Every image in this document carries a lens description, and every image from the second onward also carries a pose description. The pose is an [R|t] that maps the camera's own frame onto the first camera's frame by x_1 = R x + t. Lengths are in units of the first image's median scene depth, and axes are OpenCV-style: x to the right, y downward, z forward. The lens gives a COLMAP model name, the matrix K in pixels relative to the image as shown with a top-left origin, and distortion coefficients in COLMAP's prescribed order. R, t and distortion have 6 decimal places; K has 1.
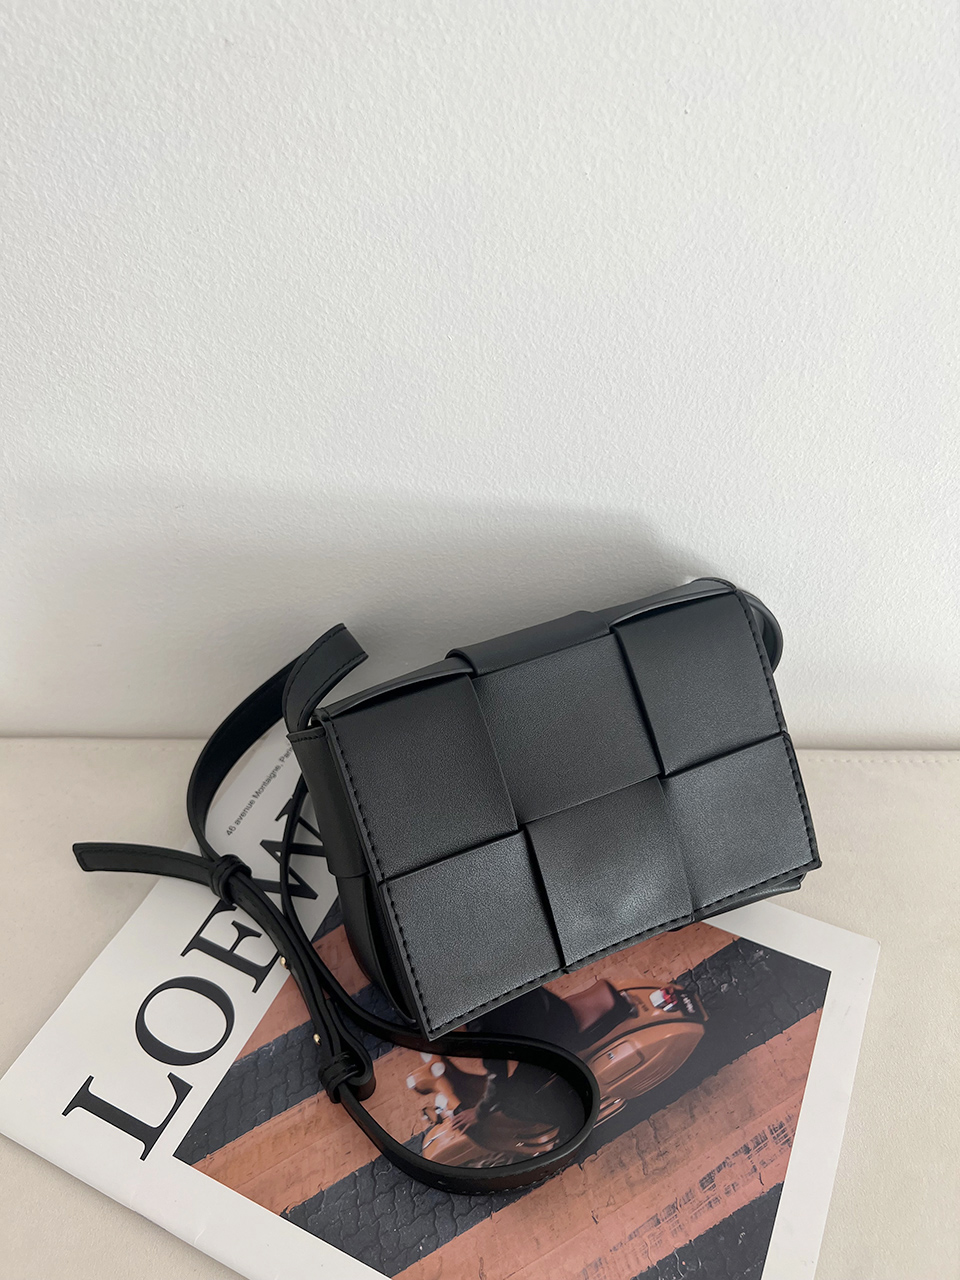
lens RADIAL K [[997.7, 0, 474.1], [0, 997.7, 631.4], [0, 0, 1]] dist [-0.003090, -0.024378]
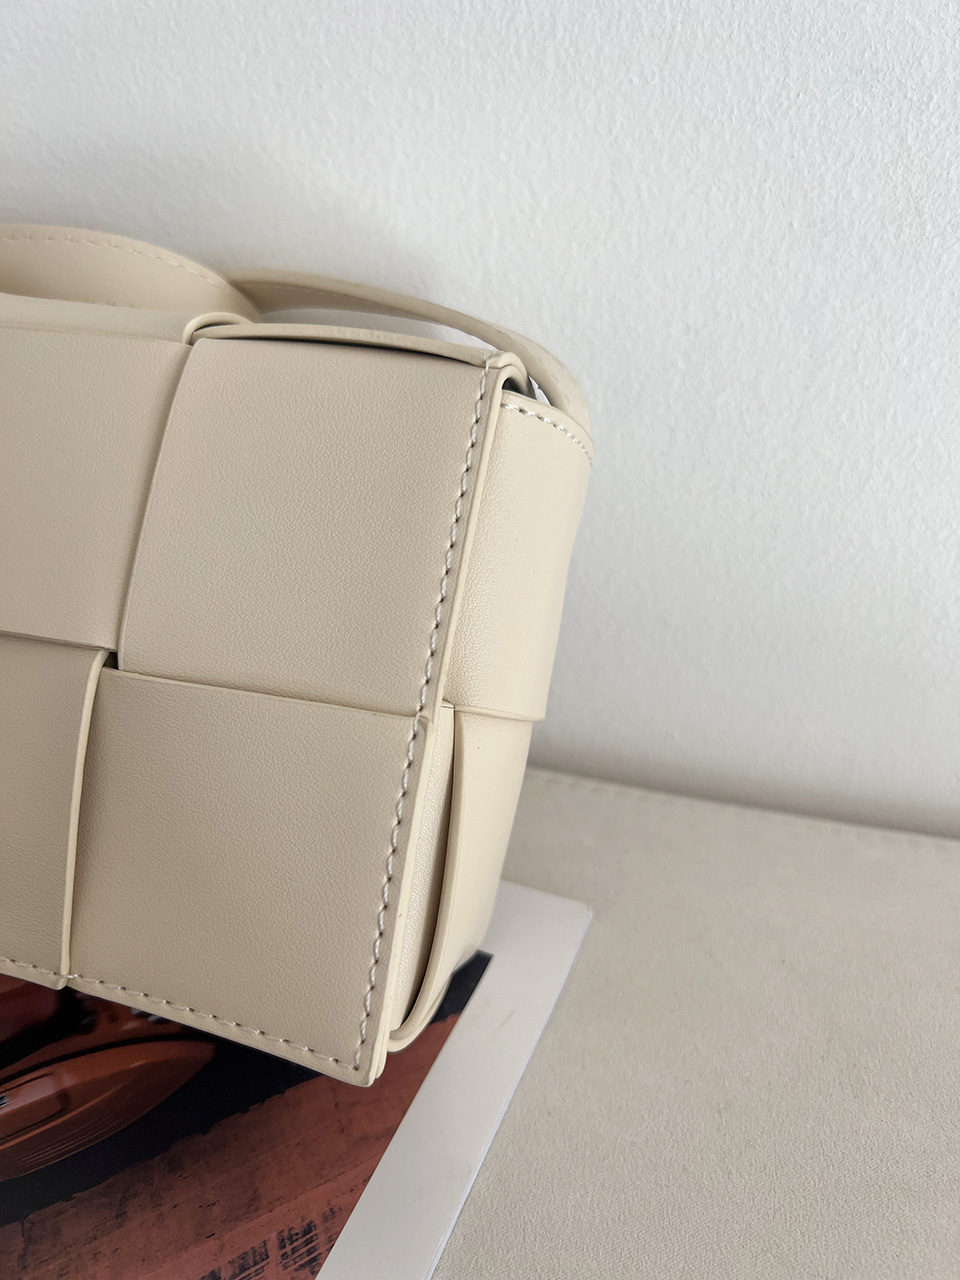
lens RADIAL K [[997.7, 0, 483.4], [0, 997.7, 627.6], [0, 0, 1]] dist [-0.003090, -0.024378]
pose [[0.966539, 0.113638, -0.229976, 0.424242], [-0.171577, 0.952852, -0.250269, 0.265953], [0.190693, 0.281353, 0.940466, 0.614136]]
